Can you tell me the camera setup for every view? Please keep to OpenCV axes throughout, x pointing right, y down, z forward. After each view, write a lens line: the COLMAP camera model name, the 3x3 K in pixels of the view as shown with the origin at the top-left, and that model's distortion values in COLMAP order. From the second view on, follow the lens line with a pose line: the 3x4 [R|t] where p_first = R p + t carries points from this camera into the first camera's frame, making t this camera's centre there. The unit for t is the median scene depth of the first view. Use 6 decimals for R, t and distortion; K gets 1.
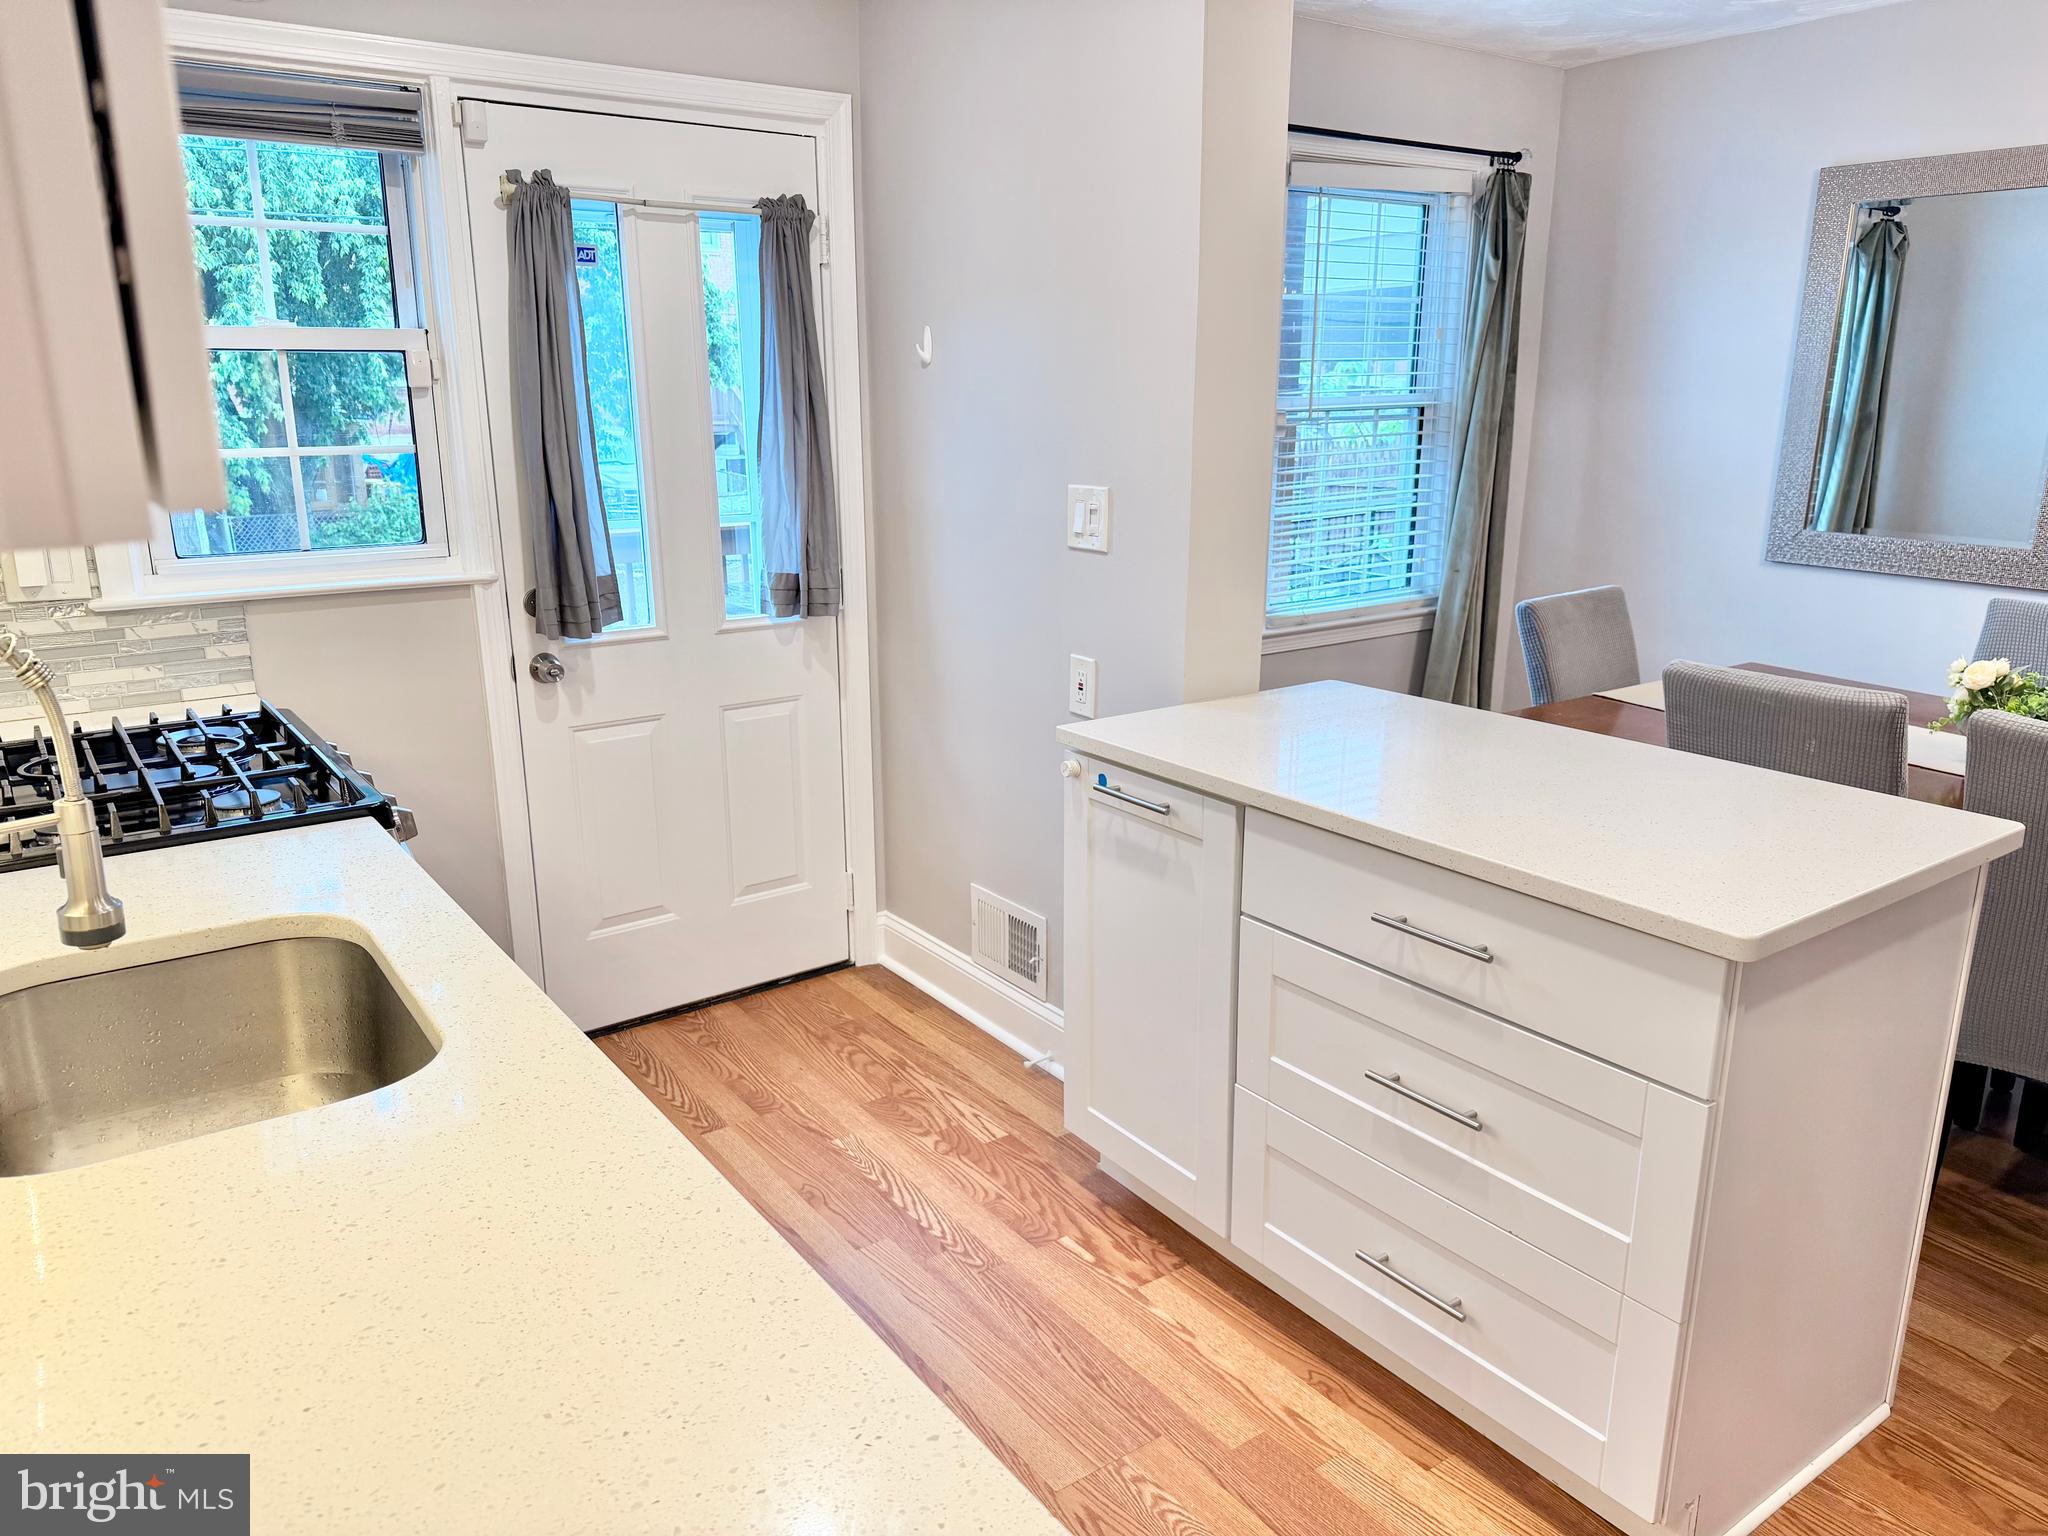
lens RADIAL K [[1473.4, 0, 1052.9], [0, 1473.4, 765.9], [0, 0, 1]] dist [-0.003178, -0.004535]
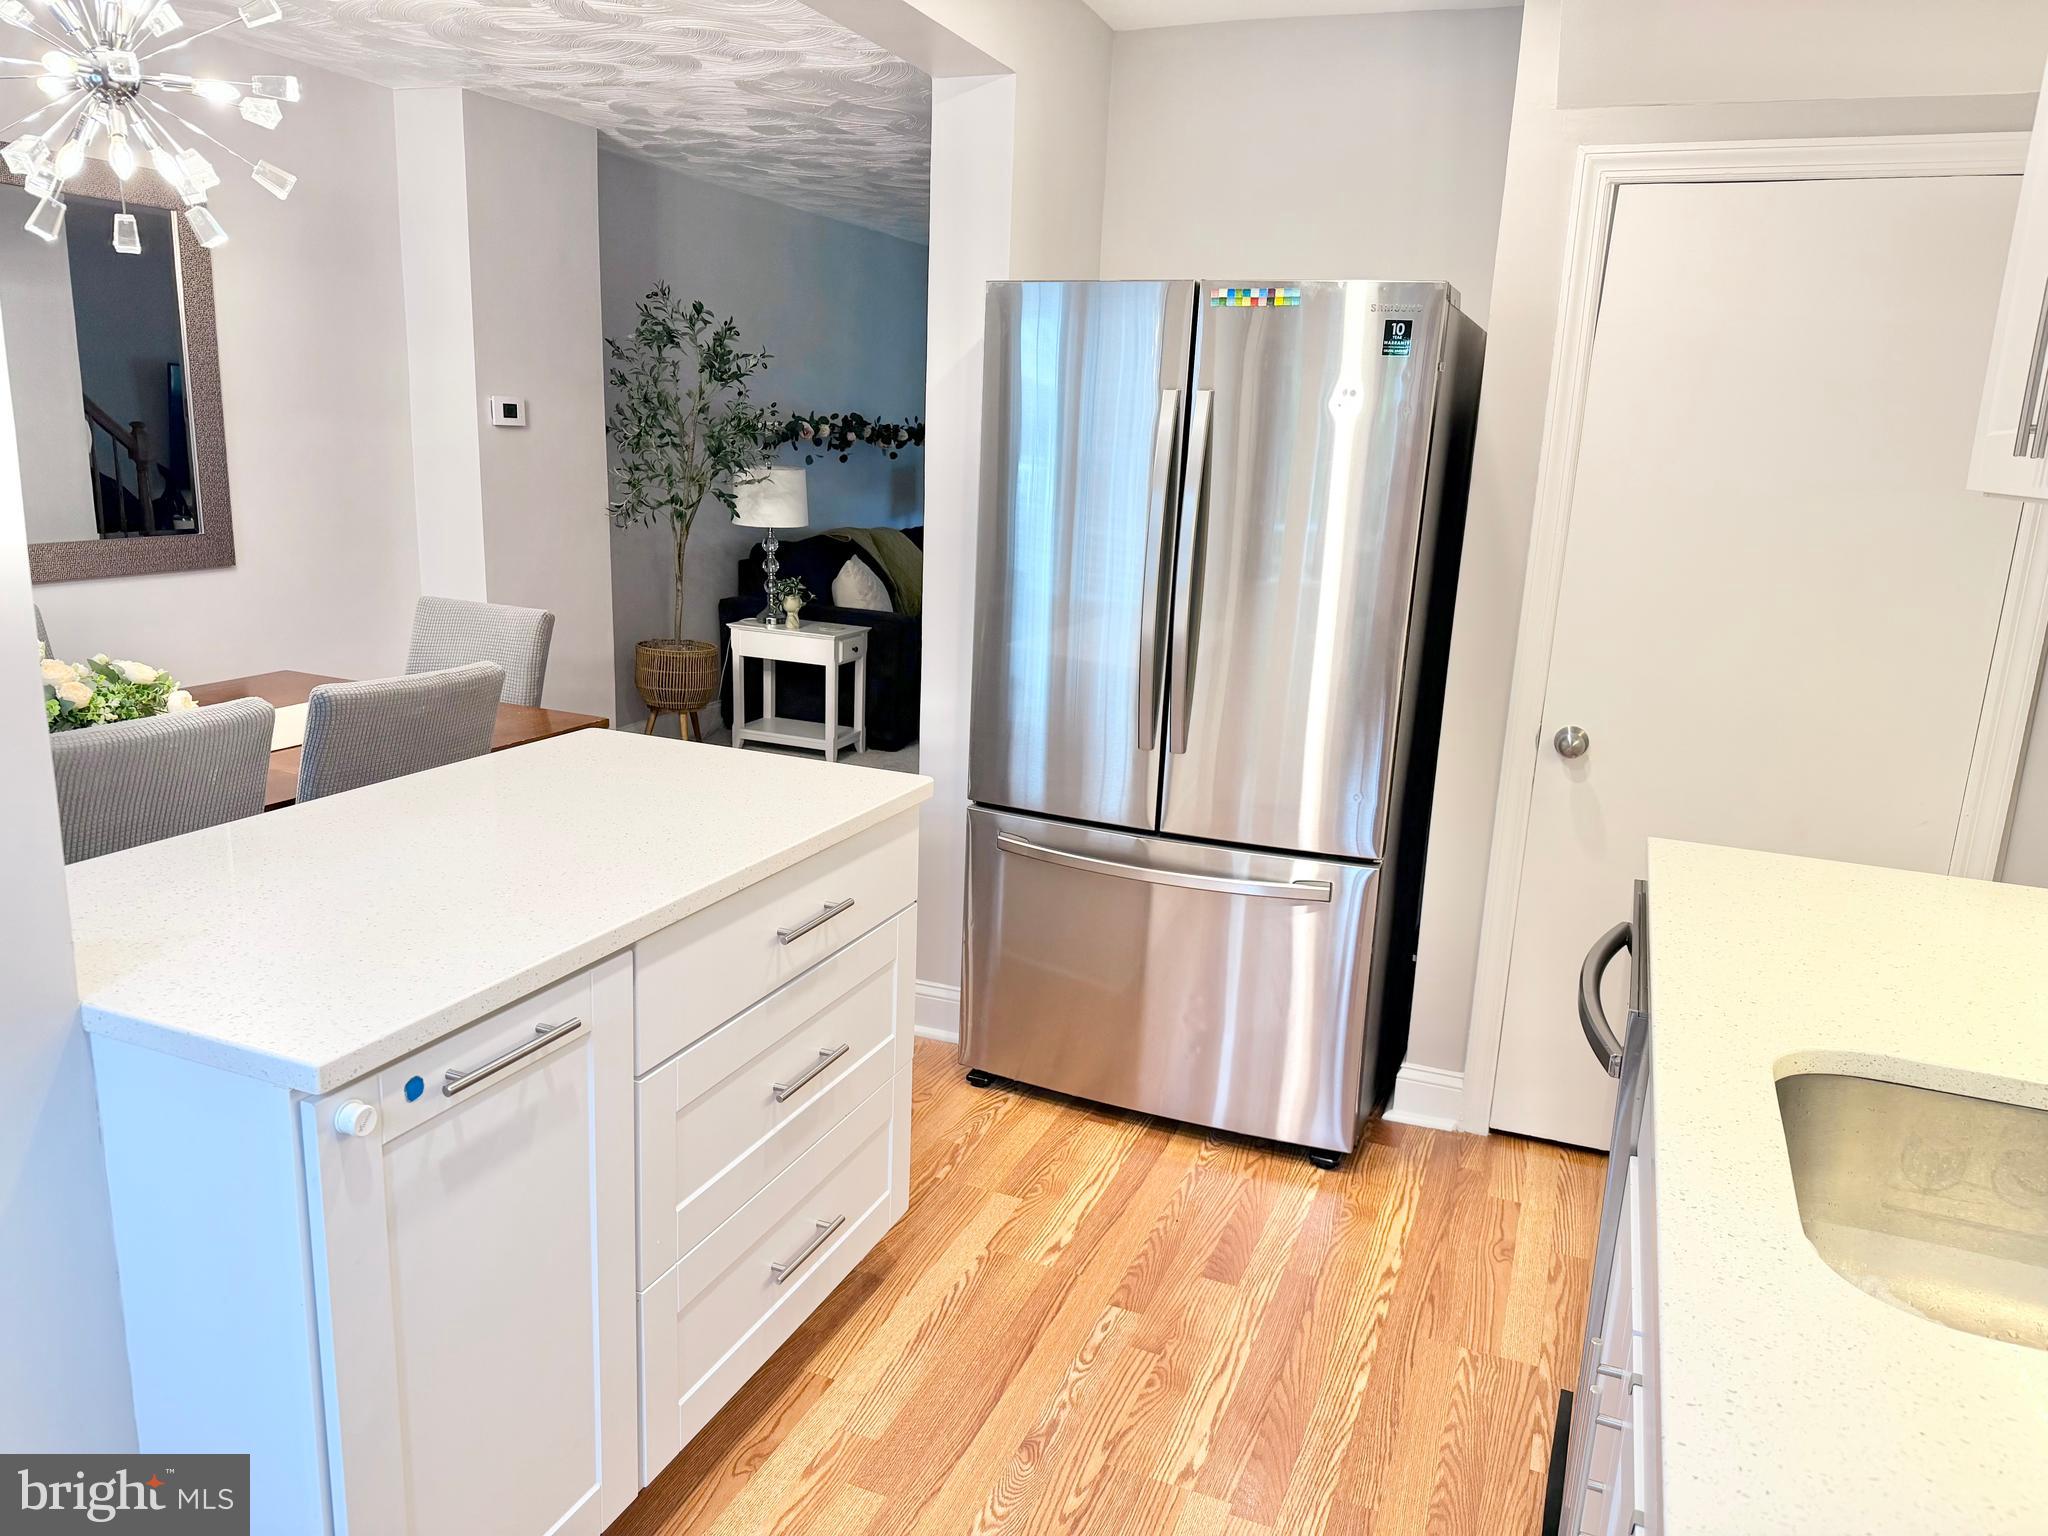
lens RADIAL K [[1407.0, 0, 1024.0], [0, 1407.0, 768.0], [0, 0, 1]] dist [-0.004030, -0.002688]
pose [[-0.516932, -0.218626, 0.827638, -0.572812], [0.176888, 0.918689, 0.353159, -0.285247], [-0.837551, 0.328958, -0.436227, 1.130785]]
